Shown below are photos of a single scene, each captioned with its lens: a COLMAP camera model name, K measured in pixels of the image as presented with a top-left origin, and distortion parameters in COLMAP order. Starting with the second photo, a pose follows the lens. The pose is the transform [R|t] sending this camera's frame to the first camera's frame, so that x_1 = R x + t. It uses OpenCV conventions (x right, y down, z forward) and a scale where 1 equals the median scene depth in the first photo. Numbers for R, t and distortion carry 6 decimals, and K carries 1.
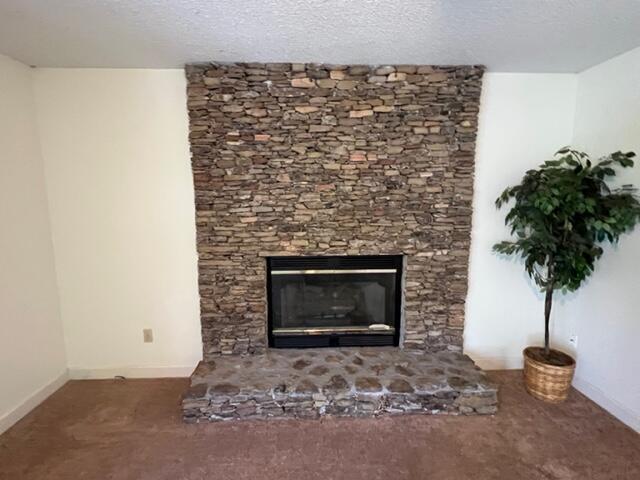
lens RADIAL K [[324.4, 0, 321.0], [0, 324.4, 240.7], [0, 0, 1]] dist [0.003817, -0.000499]
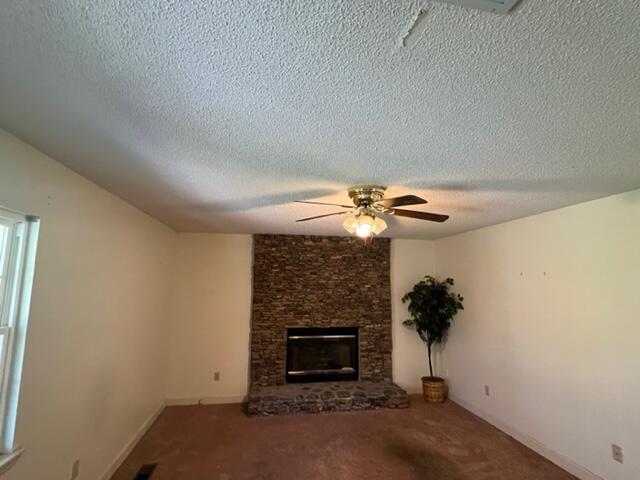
lens RADIAL K [[324.4, 0, 319.2], [0, 324.4, 241.3], [0, 0, 1]] dist [0.003817, -0.000499]
pose [[0.991767, 0.027639, 0.125037, -0.246990], [0.007439, 0.962345, -0.271731, 0.079756], [-0.127839, 0.270424, 0.954216, -1.002953]]
